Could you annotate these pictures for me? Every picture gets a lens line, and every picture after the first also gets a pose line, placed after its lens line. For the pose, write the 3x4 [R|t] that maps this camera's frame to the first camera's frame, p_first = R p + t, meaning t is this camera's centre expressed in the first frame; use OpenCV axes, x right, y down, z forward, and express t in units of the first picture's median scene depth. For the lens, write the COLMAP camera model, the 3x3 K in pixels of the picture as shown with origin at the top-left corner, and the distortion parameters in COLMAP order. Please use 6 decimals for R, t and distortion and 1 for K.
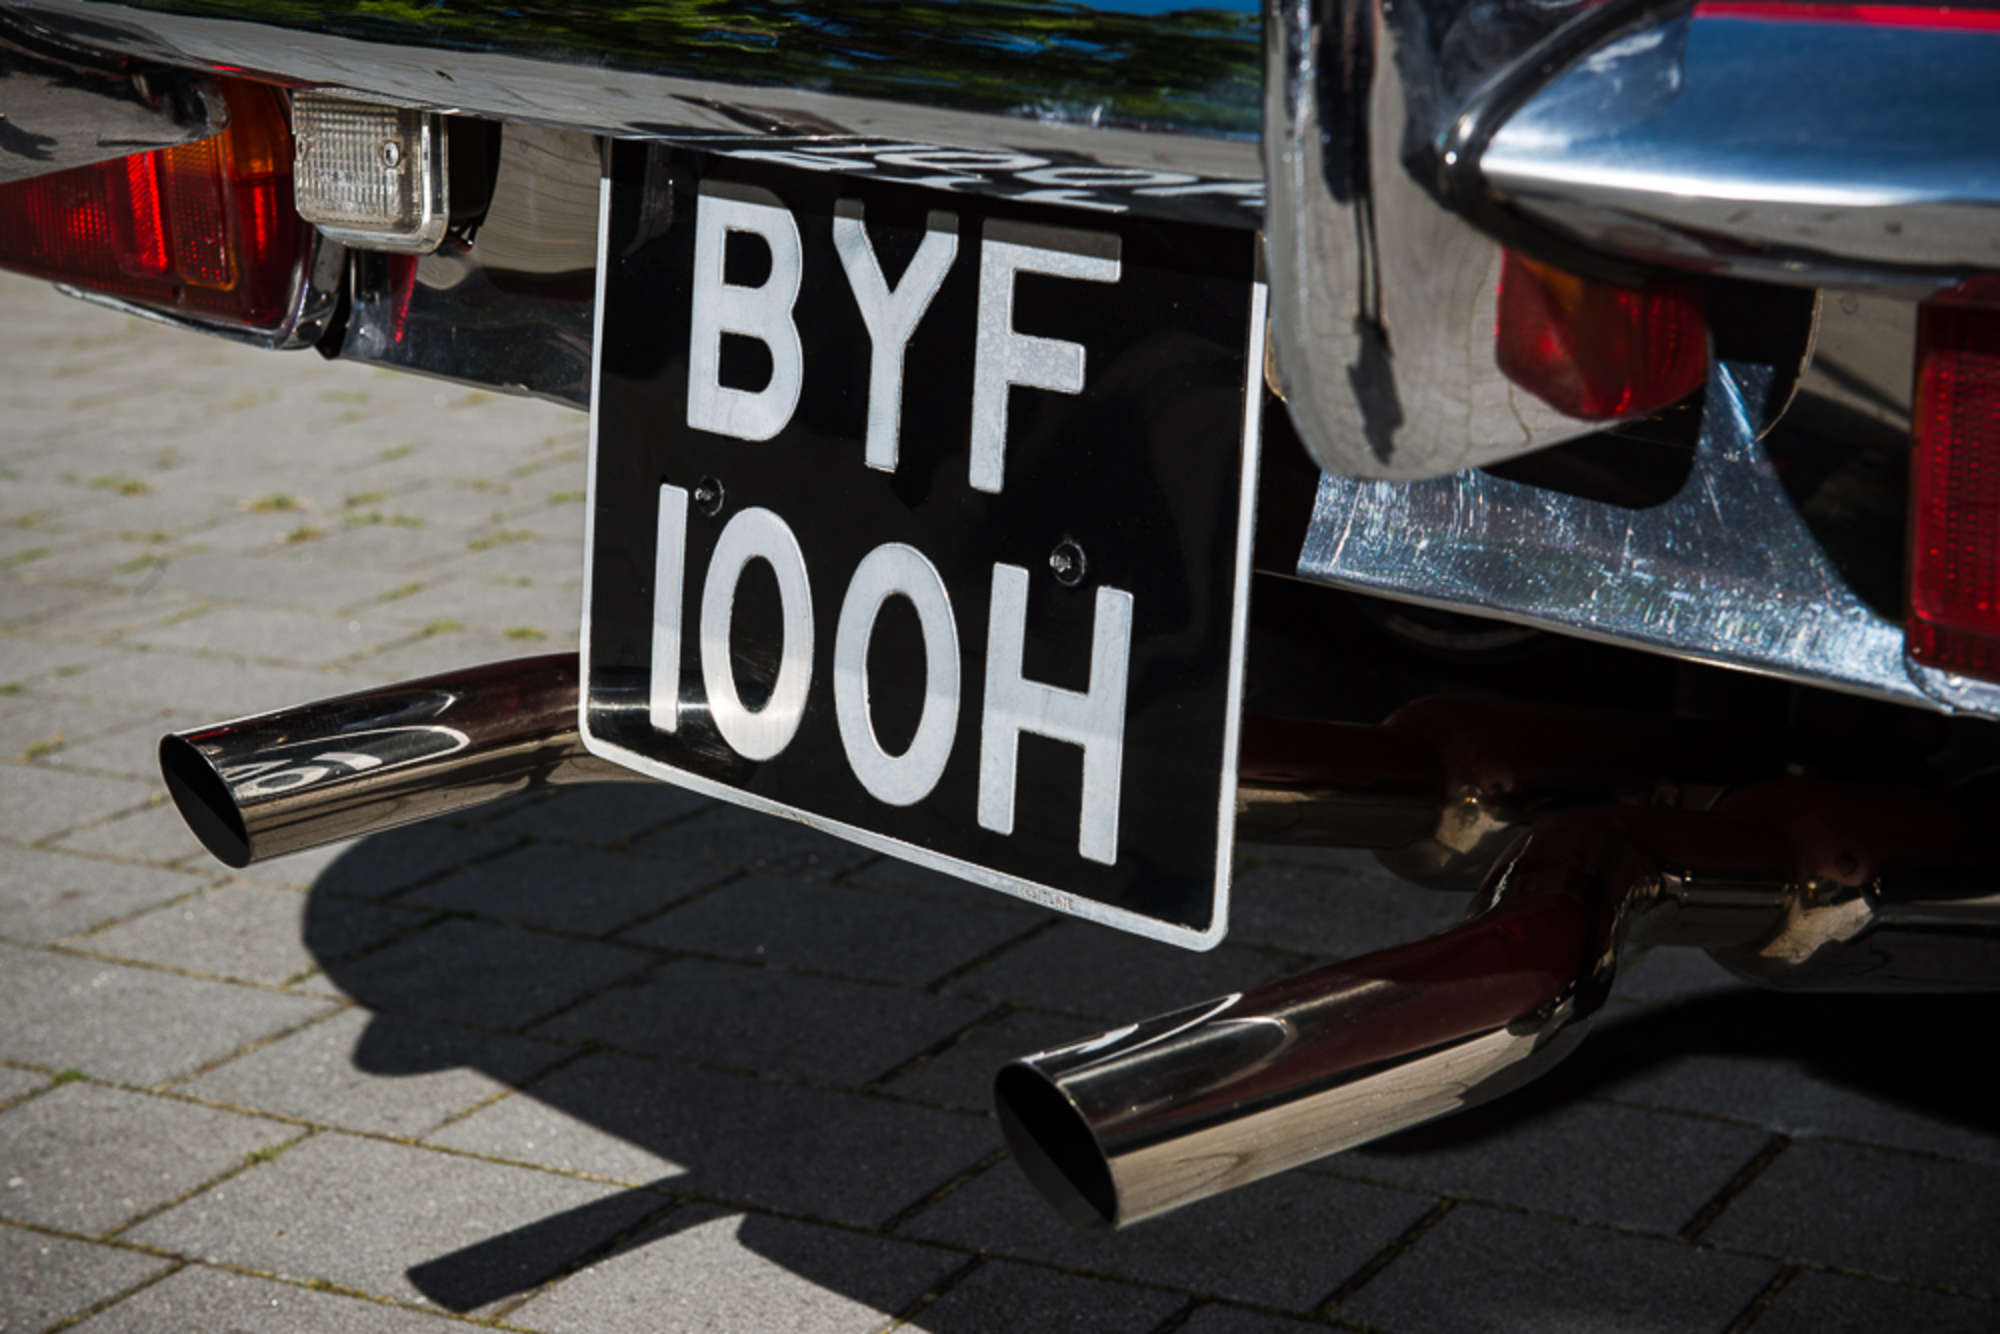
lens RADIAL K [[4037.4, 0, 1000.3], [0, 4037.4, 667.0], [0, 0, 1]] dist [-0.059713, 0.000000]
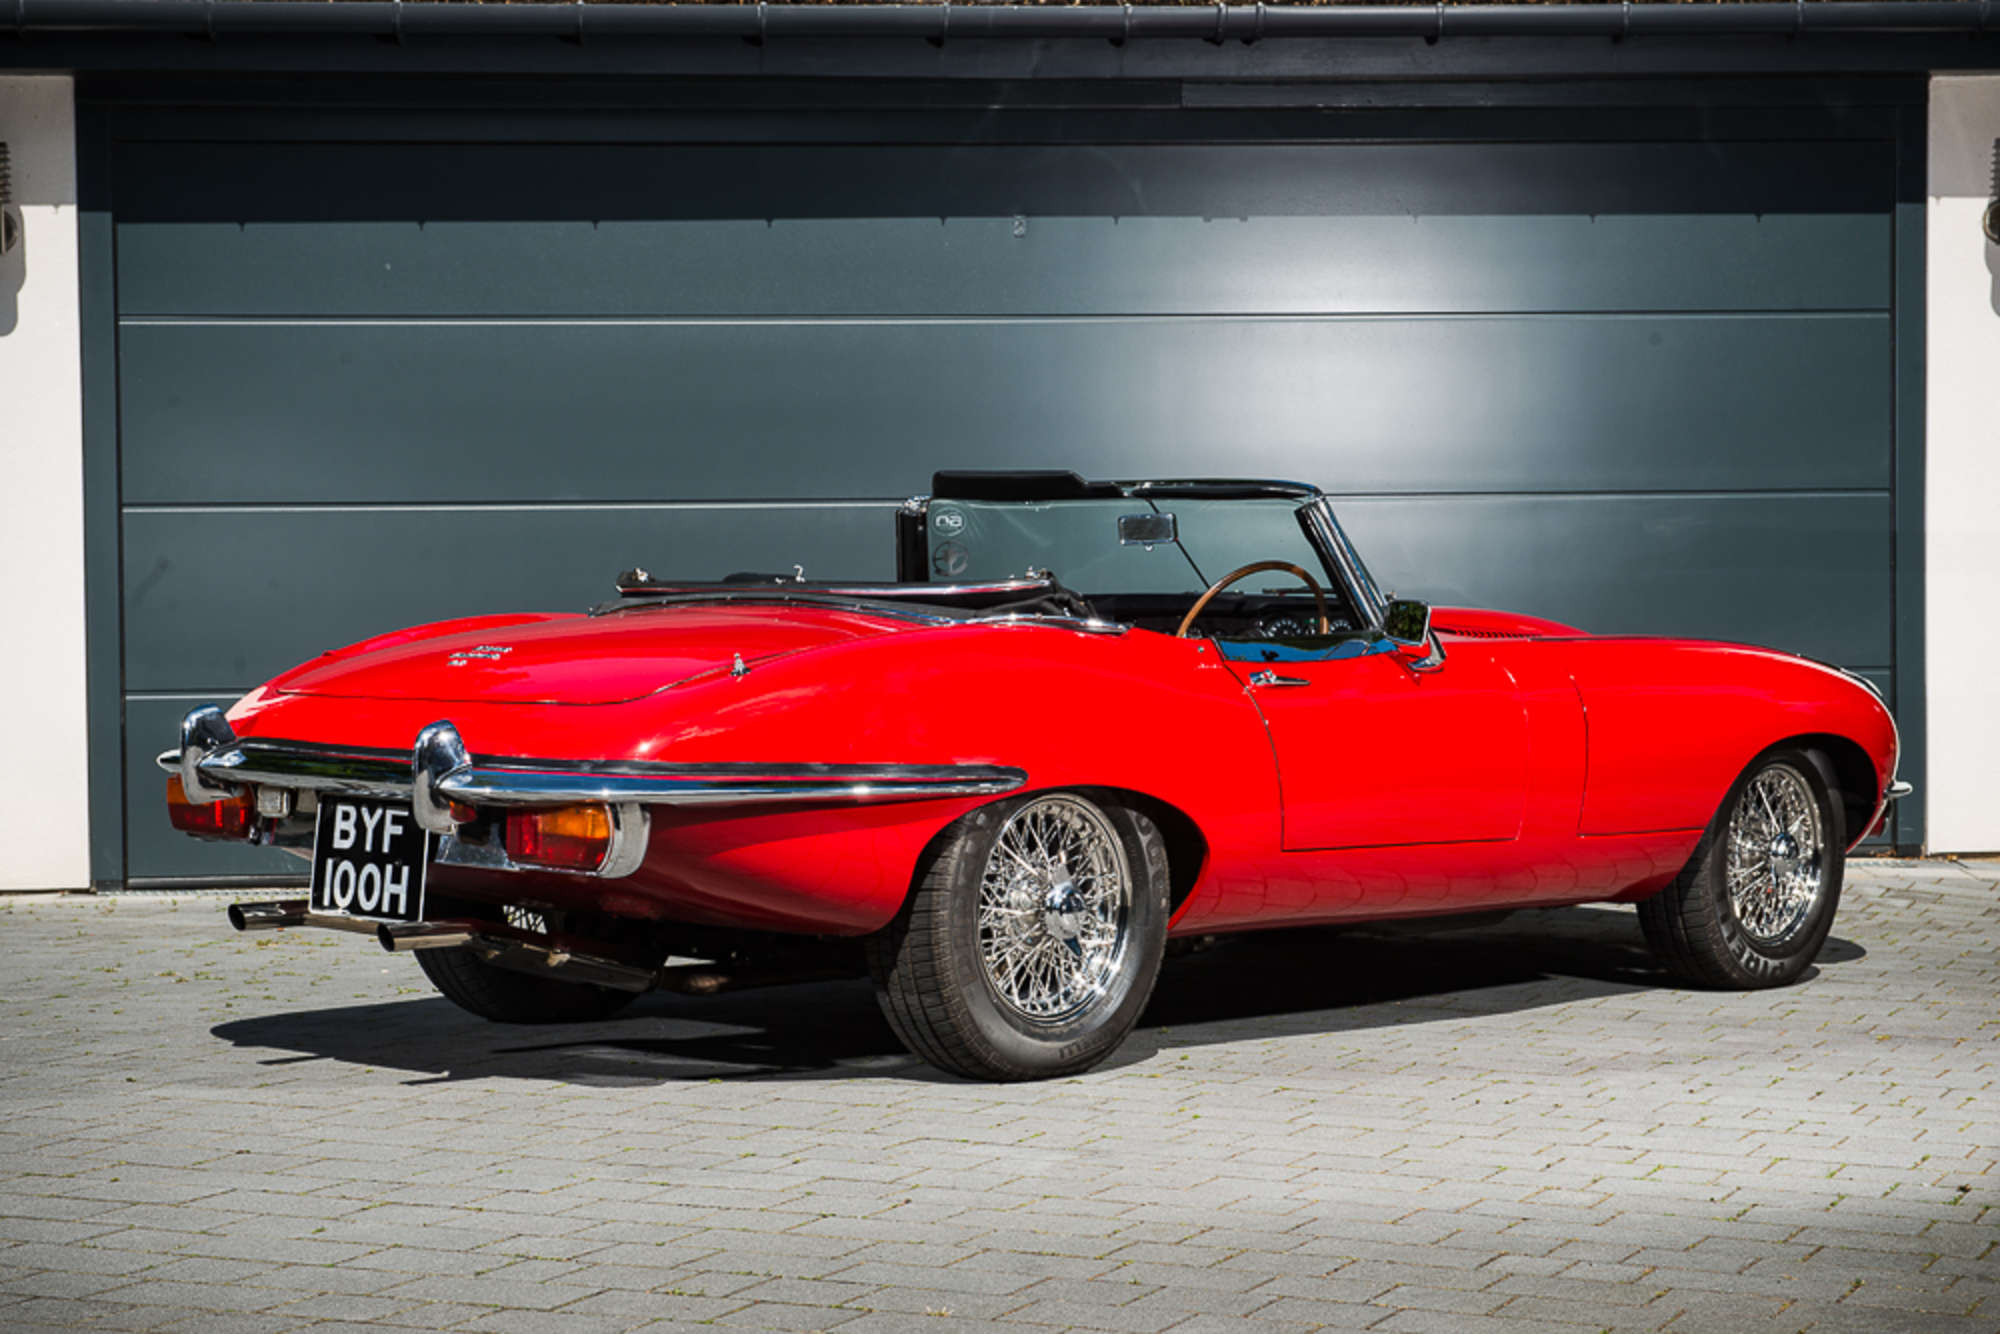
lens RADIAL K [[3702.8, 0, 1001.7], [0, 3702.8, 661.0], [0, 0, 1]] dist [0.088923, 0.000000]
pose [[0.993986, 0.028644, 0.105696, 0.295993], [-0.004255, 0.974557, -0.224099, 0.855541], [-0.109426, 0.222302, 0.968818, -4.210332]]
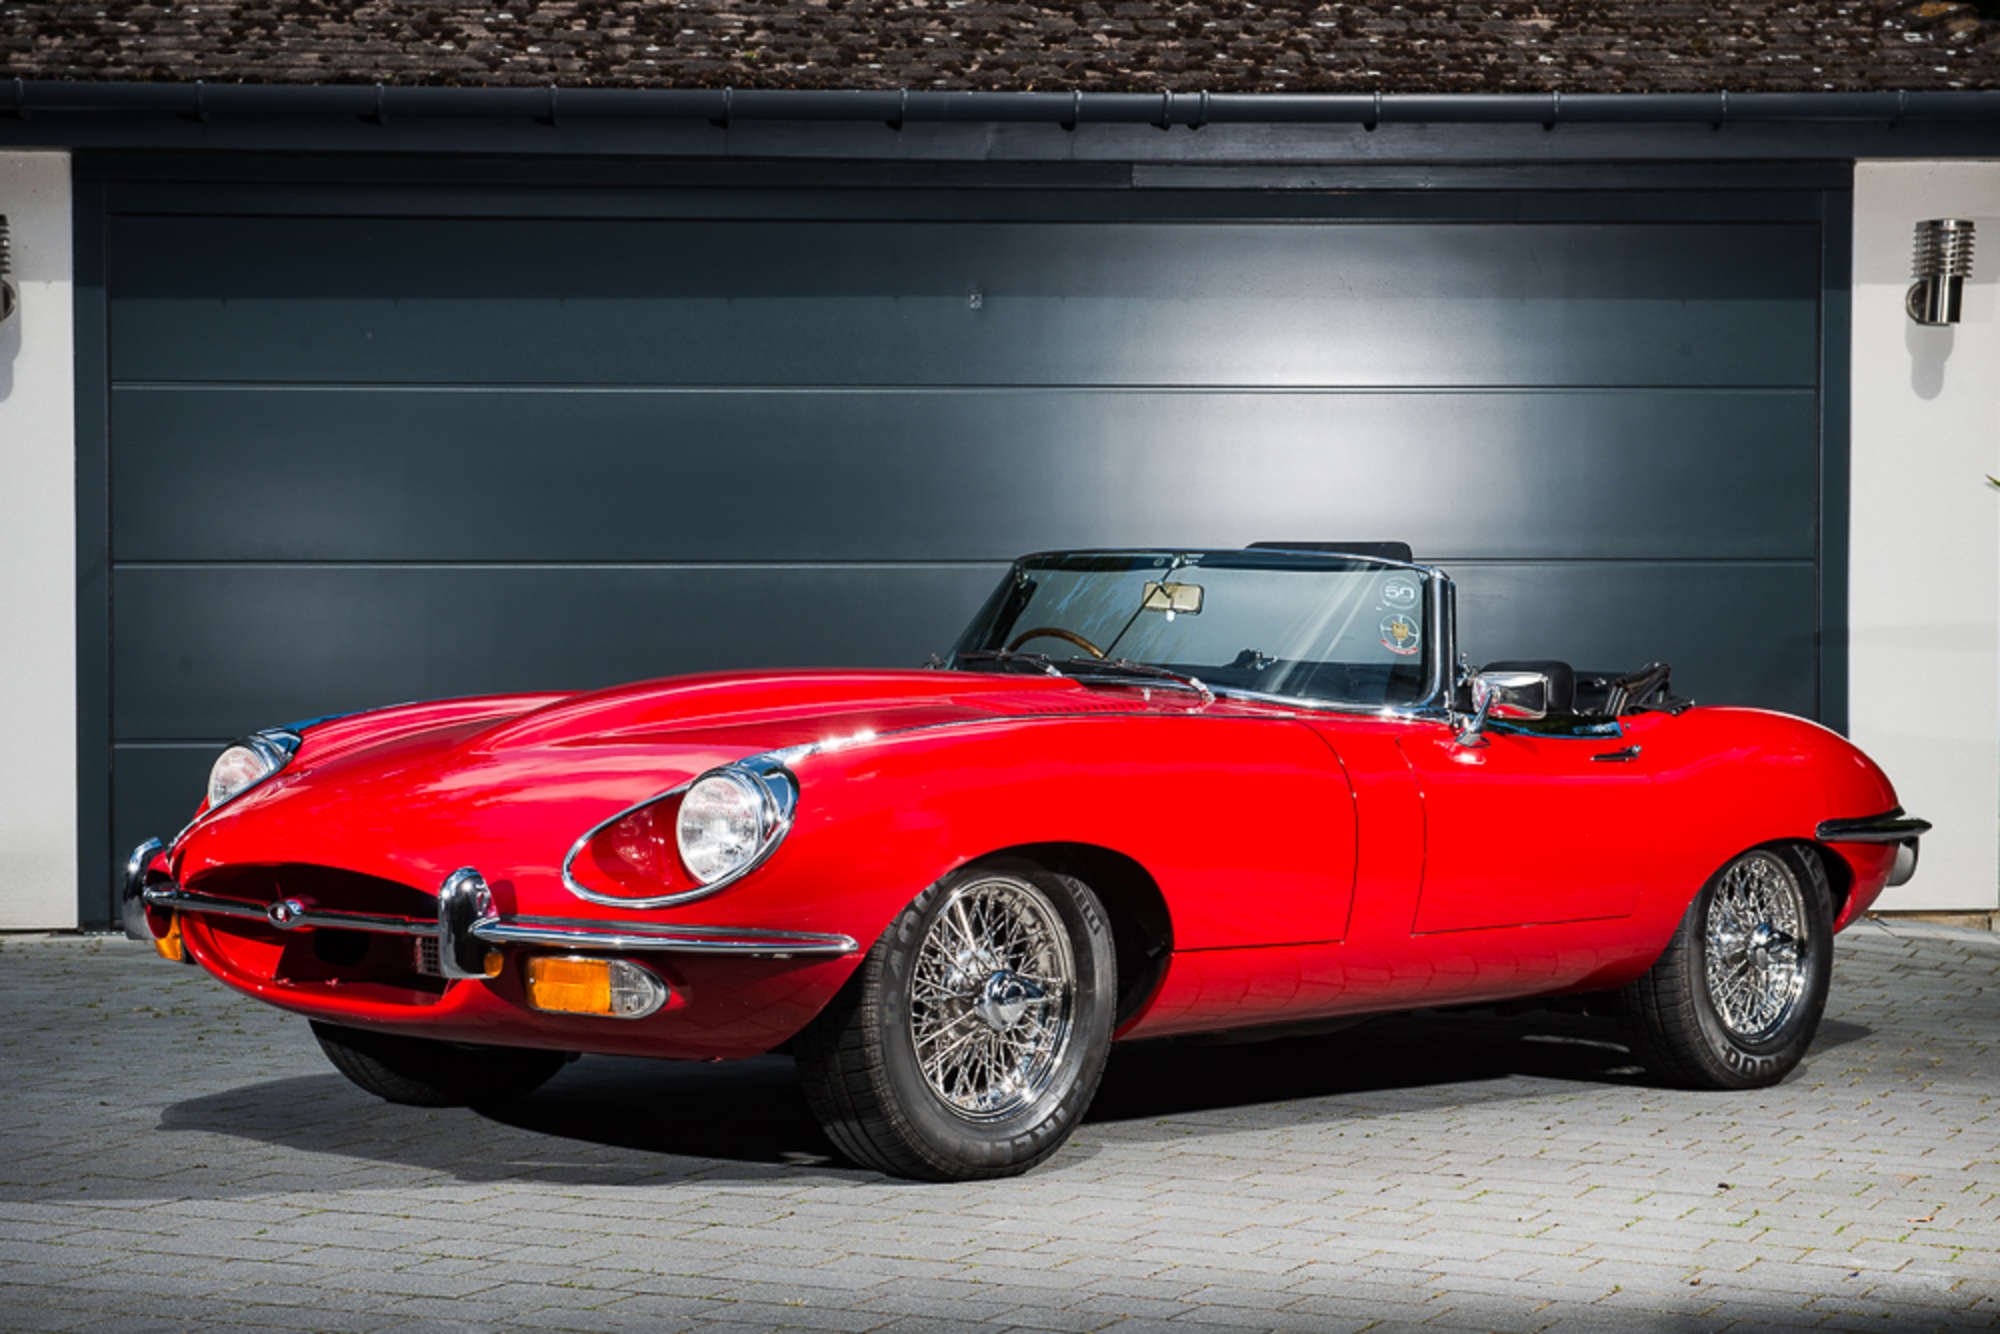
lens RADIAL K [[3851.0, 0, 998.0], [0, 3851.0, 674.4], [0, 0, 1]] dist [0.095008, 0.000000]
pose [[0.994911, 0.037771, 0.093415, 0.510127], [-0.015199, 0.972733, -0.231428, 1.041760], [-0.099609, 0.228831, 0.968357, -5.297782]]
